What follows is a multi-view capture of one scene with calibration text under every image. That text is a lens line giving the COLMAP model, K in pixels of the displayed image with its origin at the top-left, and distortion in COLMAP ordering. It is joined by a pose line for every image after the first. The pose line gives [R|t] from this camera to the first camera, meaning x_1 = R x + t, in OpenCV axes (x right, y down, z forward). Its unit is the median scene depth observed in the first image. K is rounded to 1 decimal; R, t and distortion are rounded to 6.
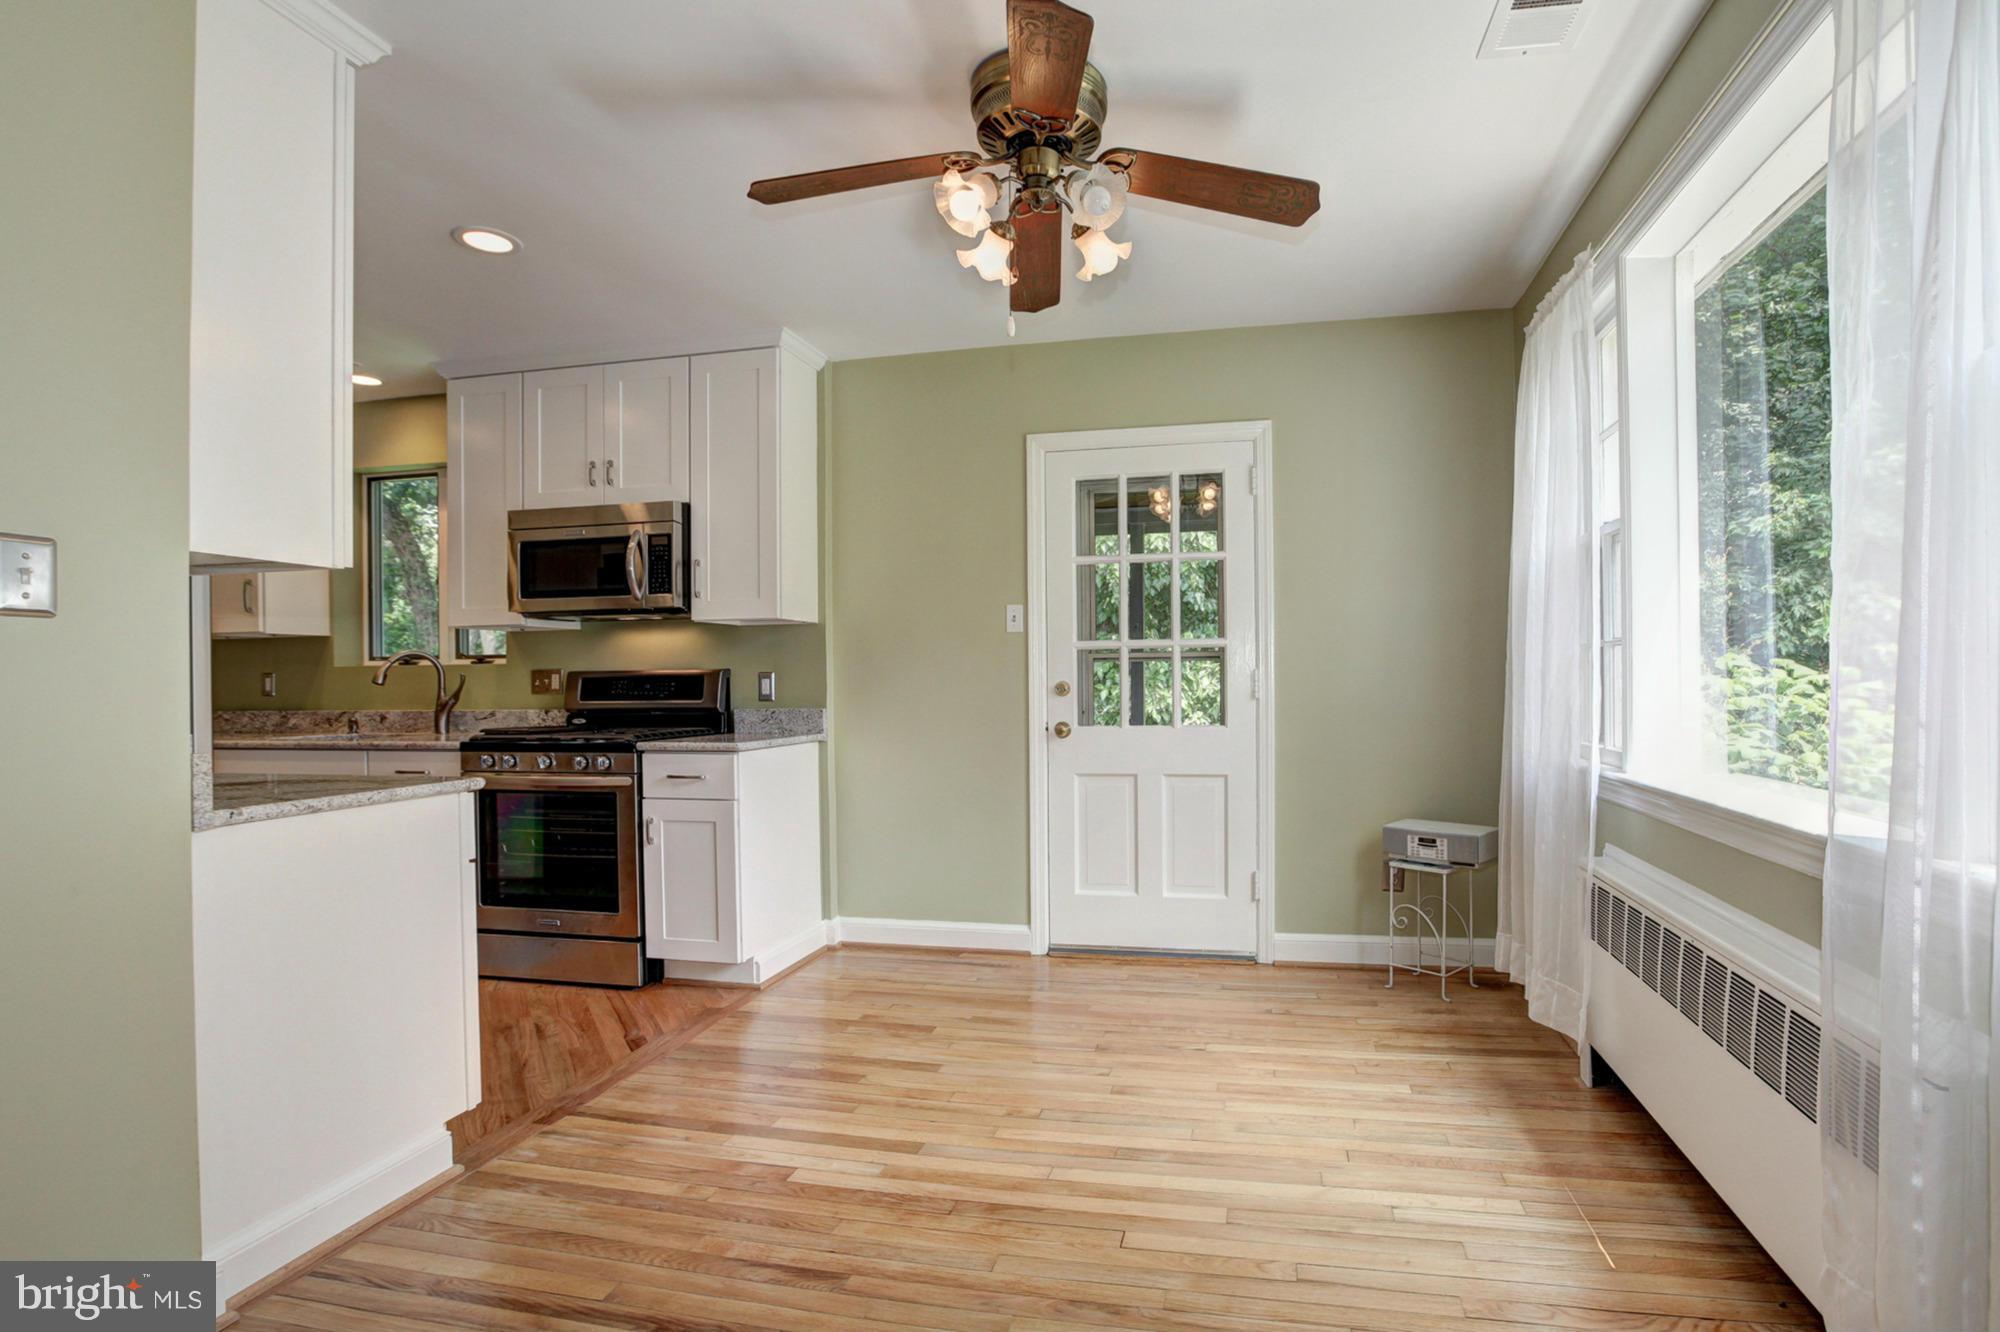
lens RADIAL K [[949.0, 0, 1113.1], [0, 949.0, 688.4], [0, 0, 1]] dist [-0.033973, 0.000670]
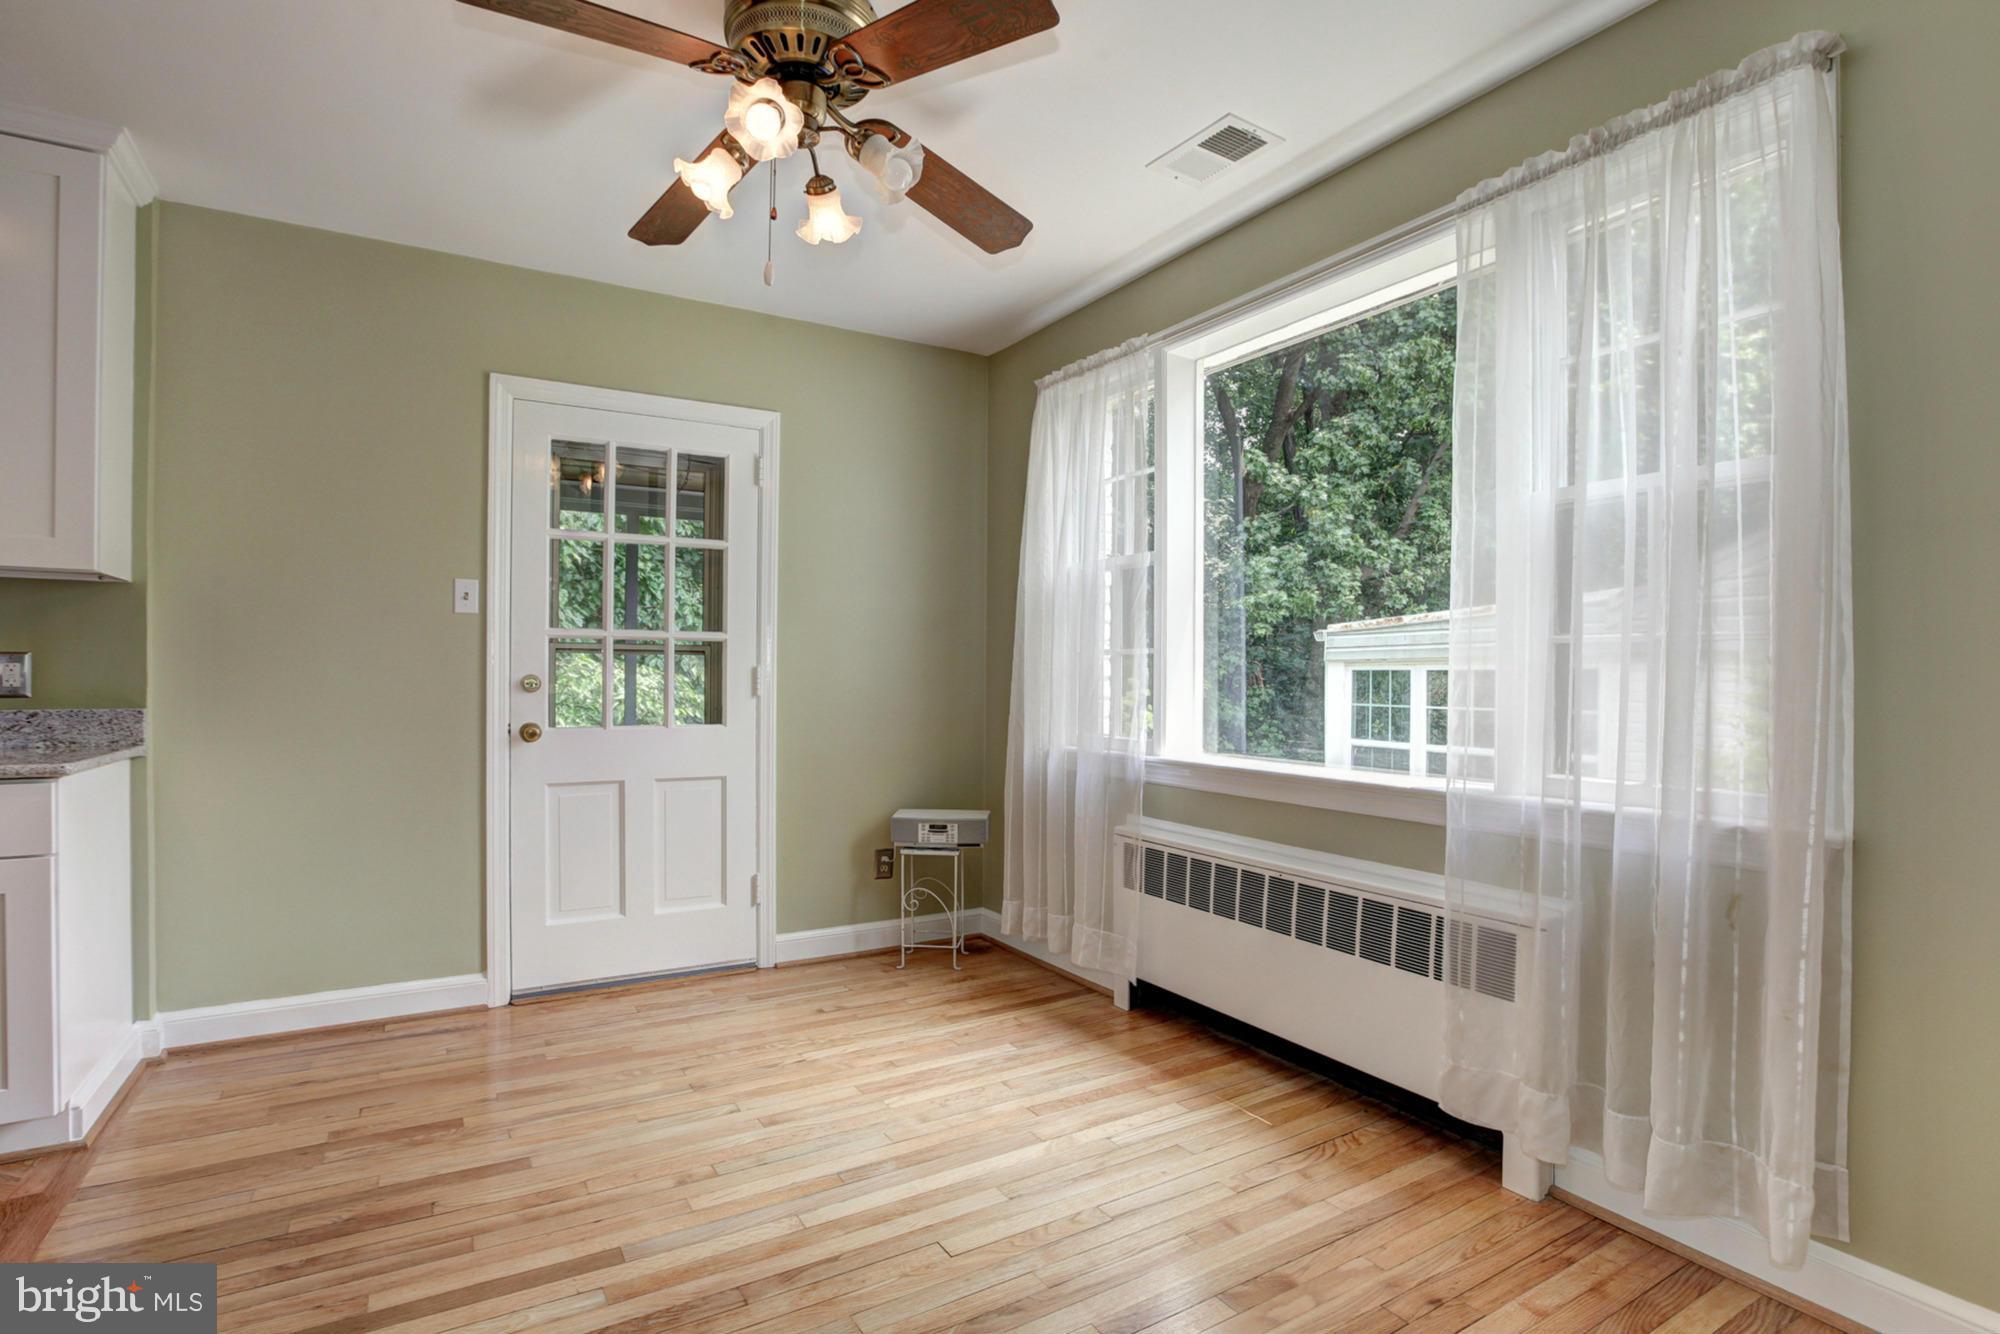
lens RADIAL K [[931.9, 0, 1010.8], [0, 931.9, 667.8], [0, 0, 1]] dist [-0.062665, 0.030553]
pose [[0.751287, 0.025883, 0.659468, -0.310275], [-0.012744, 0.999613, -0.024715, 0.001331], [-0.659853, 0.010164, 0.751326, 0.123291]]
